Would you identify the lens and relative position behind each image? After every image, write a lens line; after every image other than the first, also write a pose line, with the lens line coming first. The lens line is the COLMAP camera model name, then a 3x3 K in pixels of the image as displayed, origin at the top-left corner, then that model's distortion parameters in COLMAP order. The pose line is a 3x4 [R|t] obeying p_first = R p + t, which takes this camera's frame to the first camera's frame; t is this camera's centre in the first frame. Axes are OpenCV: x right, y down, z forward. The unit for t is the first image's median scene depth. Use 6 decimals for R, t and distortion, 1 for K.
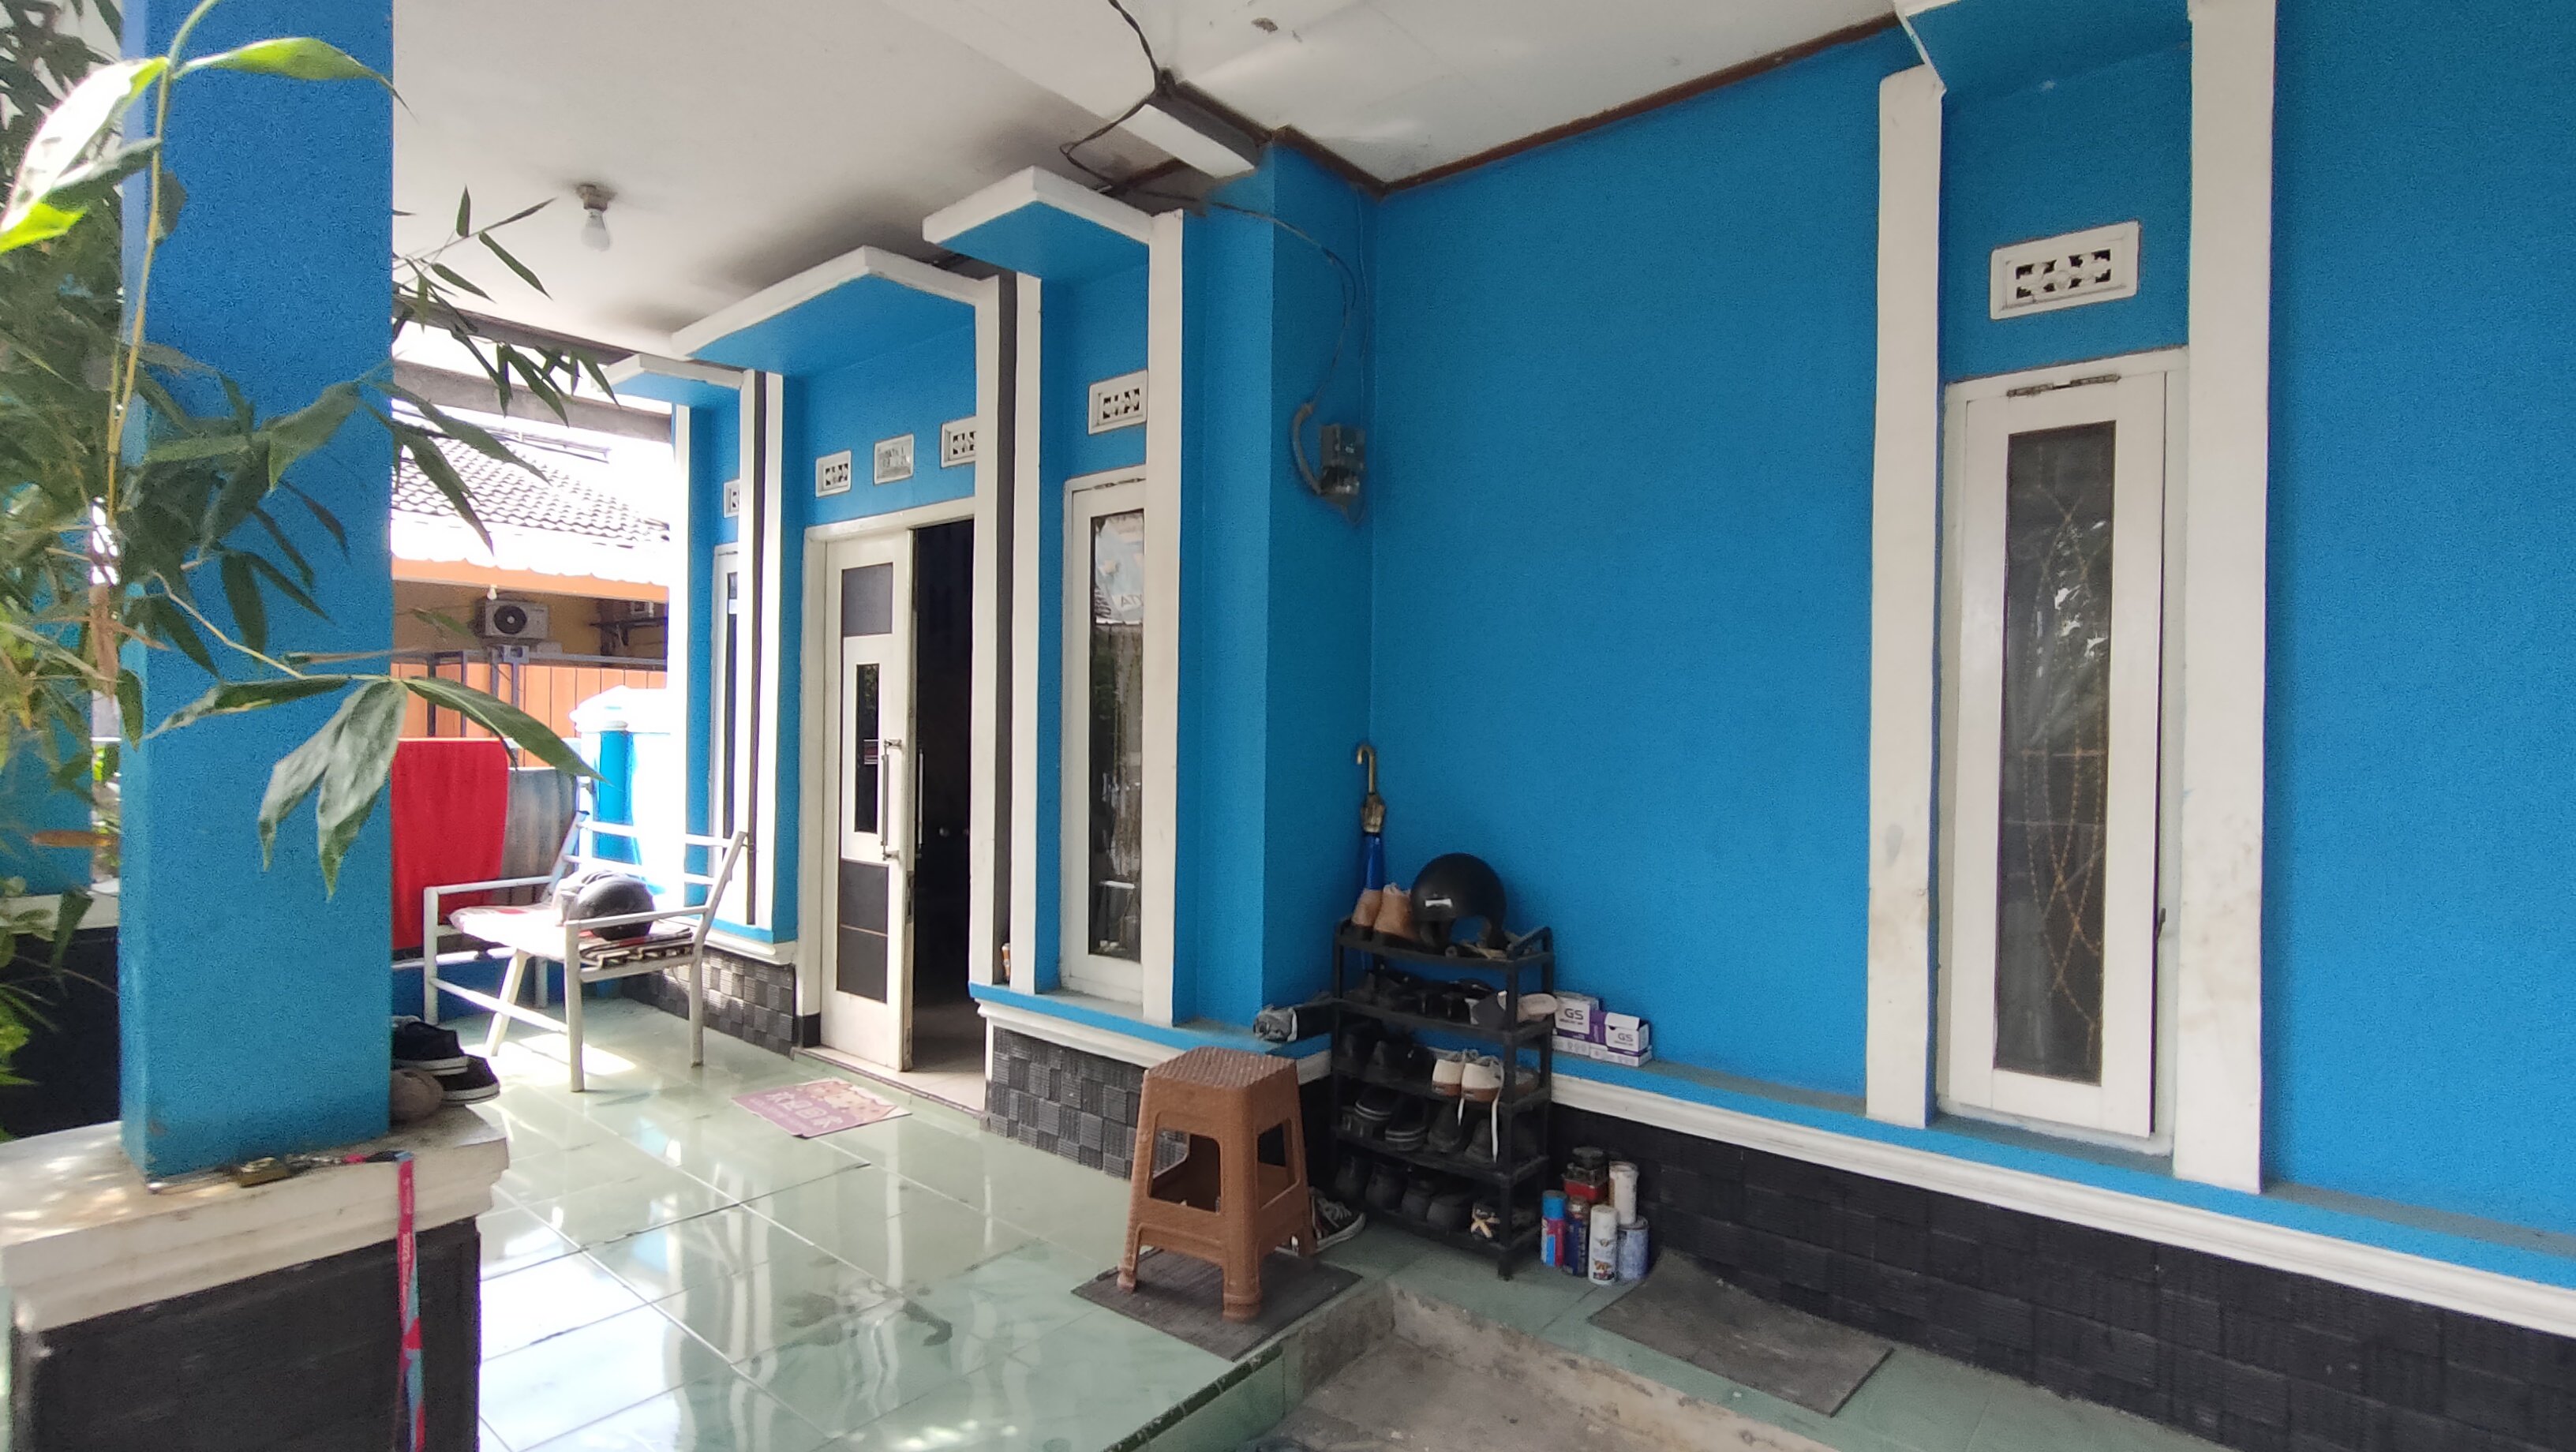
lens RADIAL K [[1204.5, 0, 1287.8], [0, 1204.5, 730.0], [0, 0, 1]] dist [-0.001598, 0.006447]
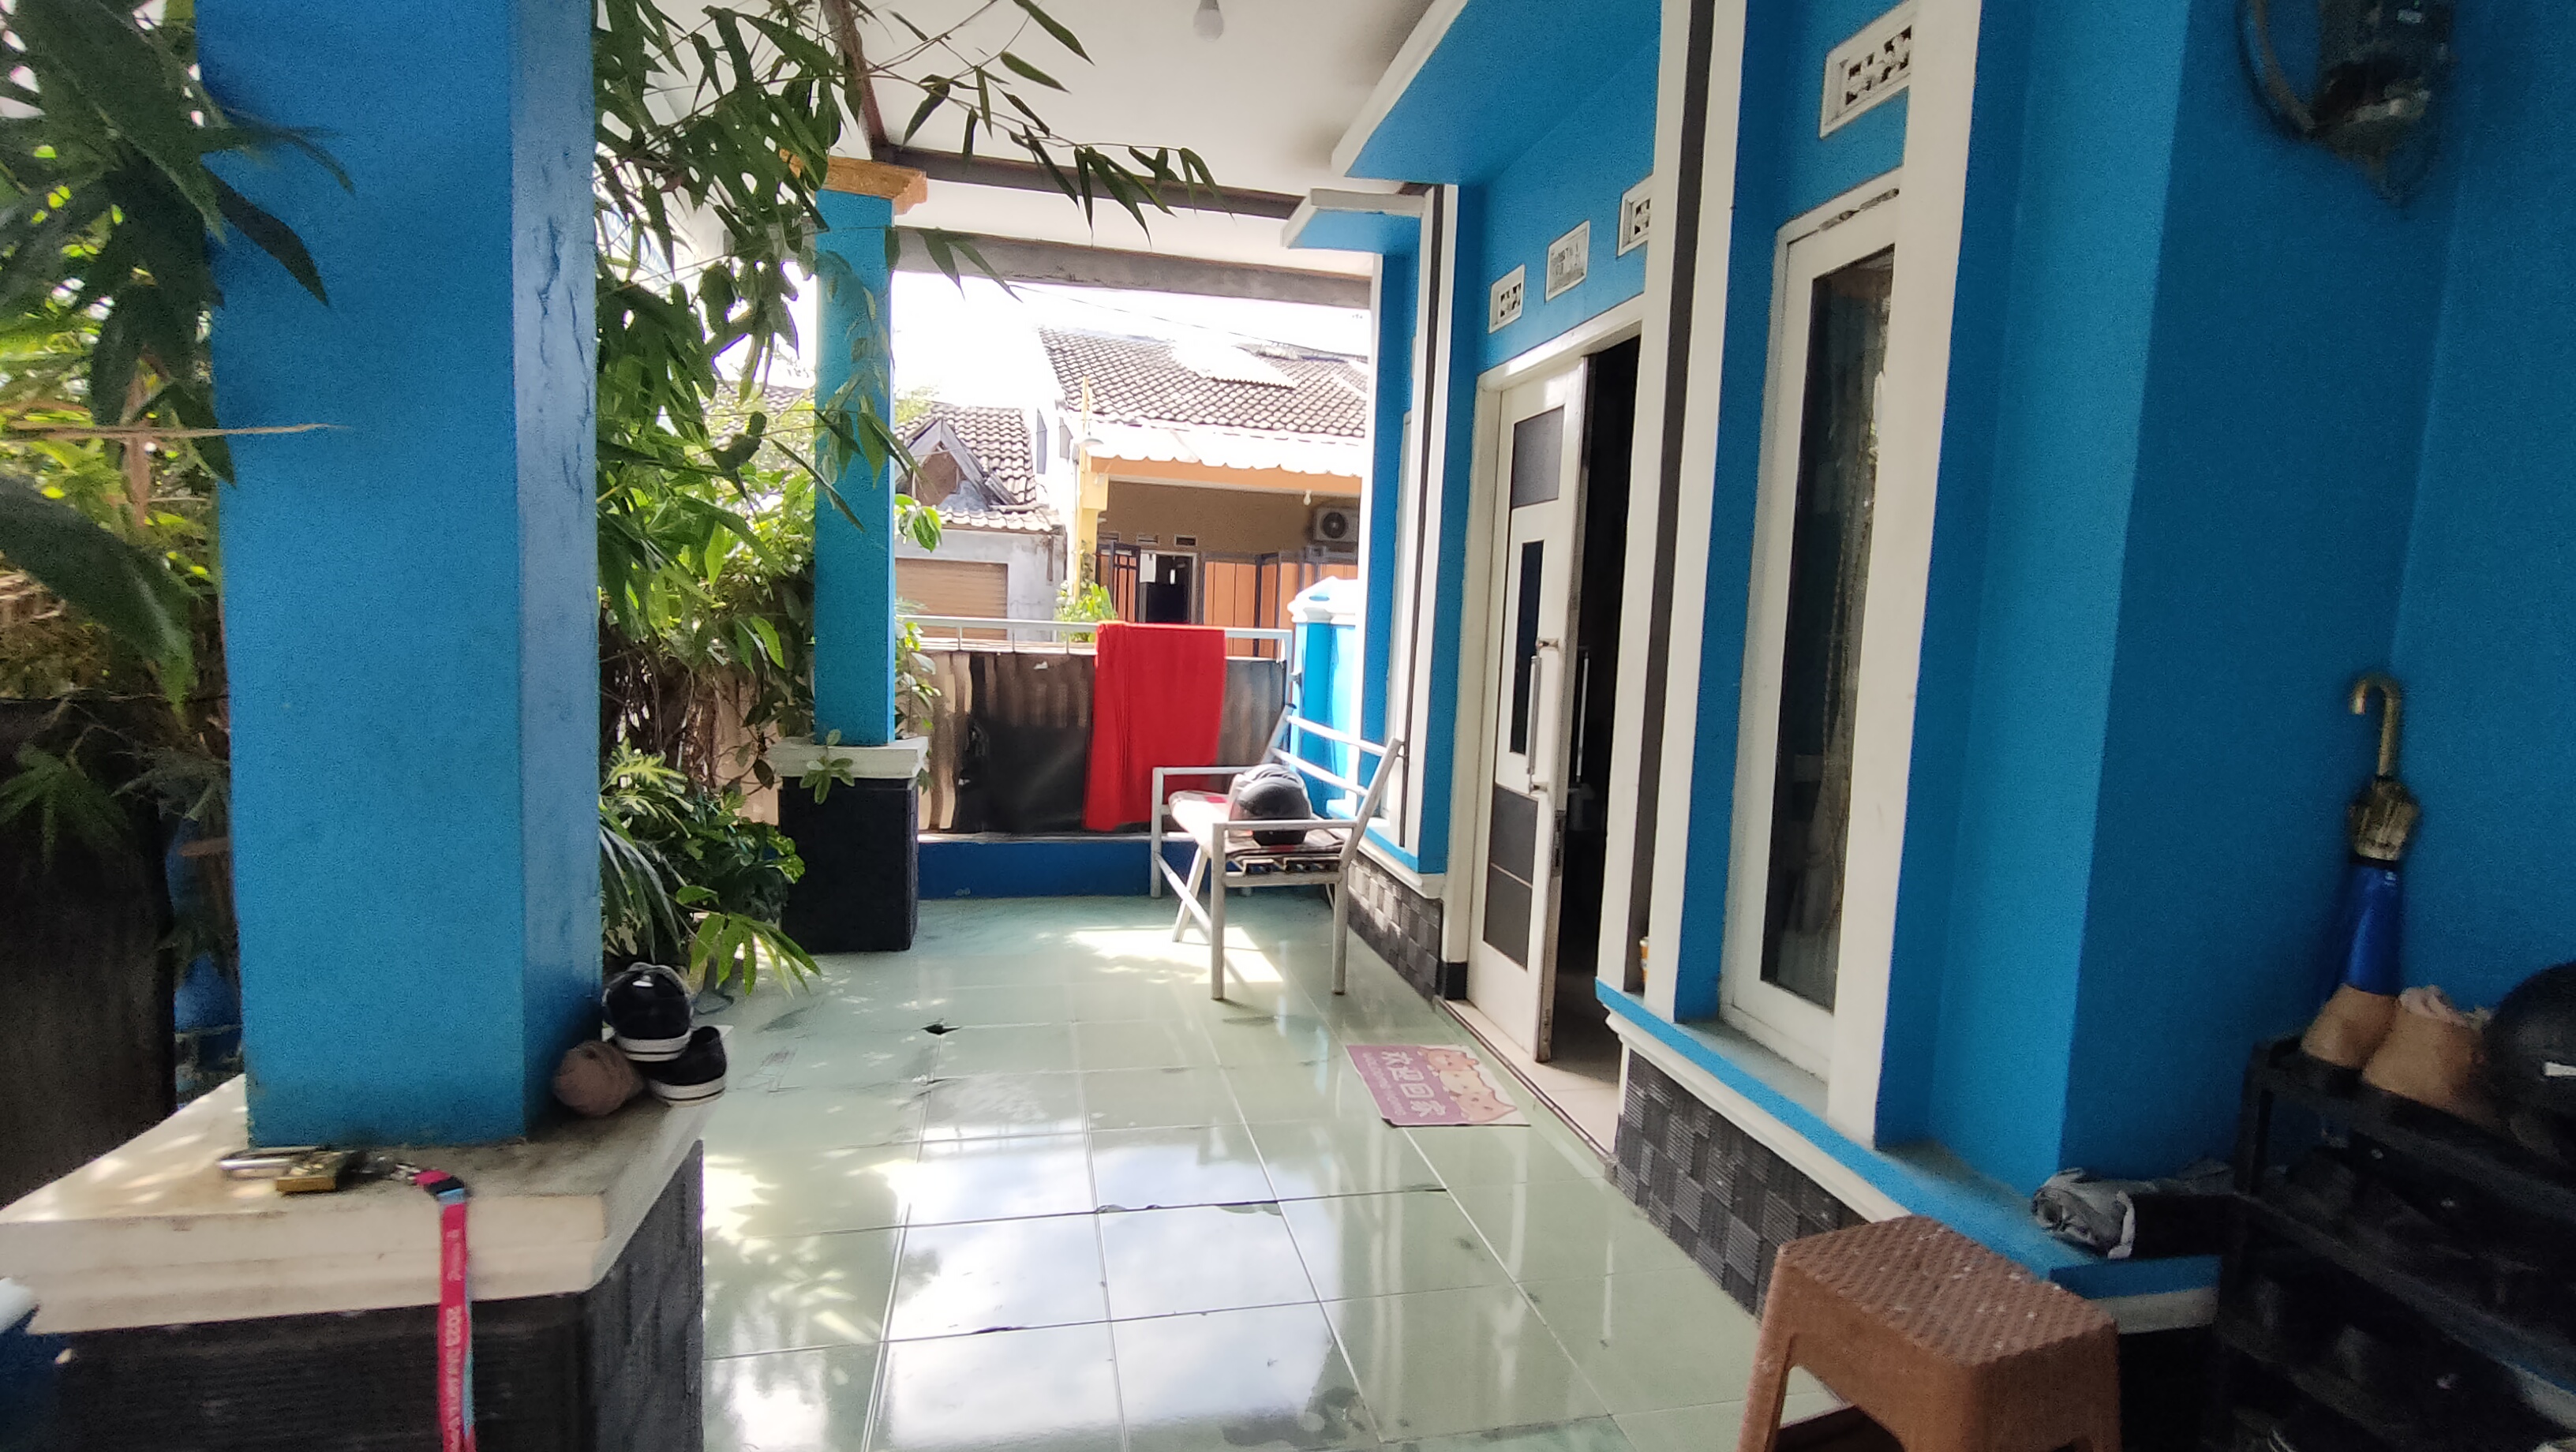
lens RADIAL K [[1204.5, 0, 1287.8], [0, 1204.5, 730.0], [0, 0, 1]] dist [-0.001598, 0.006447]
pose [[0.789560, 0.078692, -0.608607, 0.014959], [-0.033389, 0.995784, 0.085437, 0.006903], [0.612764, -0.047137, 0.788859, 0.325504]]
